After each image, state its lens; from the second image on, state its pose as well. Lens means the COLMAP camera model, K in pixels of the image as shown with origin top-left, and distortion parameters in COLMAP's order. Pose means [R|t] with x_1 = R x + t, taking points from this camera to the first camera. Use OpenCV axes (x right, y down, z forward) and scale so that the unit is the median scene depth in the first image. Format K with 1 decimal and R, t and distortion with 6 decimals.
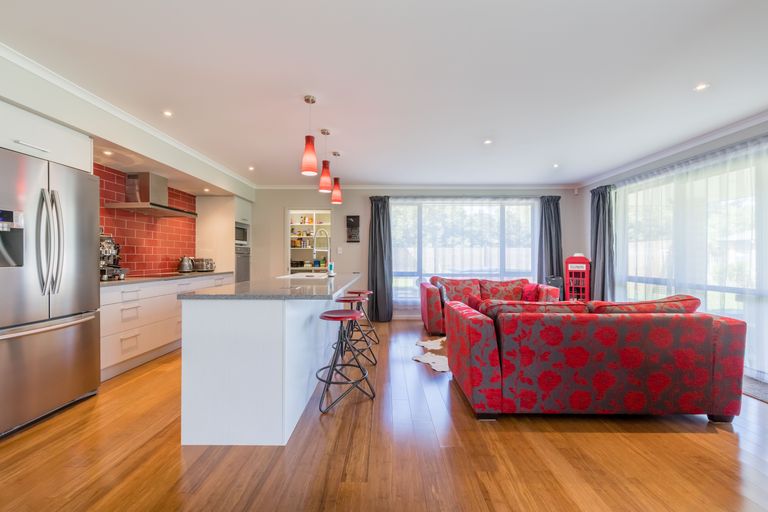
lens RADIAL K [[334.7, 0, 384.0], [0, 334.7, 256.0], [0, 0, 1]] dist [0.000453, 0.000341]
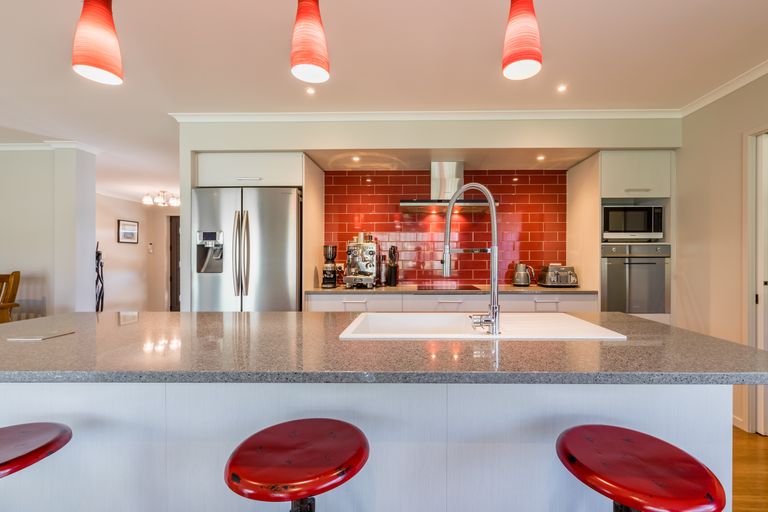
lens RADIAL K [[321.8, 0, 407.0], [0, 321.8, 260.4], [0, 0, 1]] dist [-0.000256, 0.000003]
pose [[-0.009218, 0.002987, -0.999953, 0.073598], [0.006749, 0.999973, 0.002925, -0.007393], [0.999935, -0.006722, -0.009238, 0.703014]]
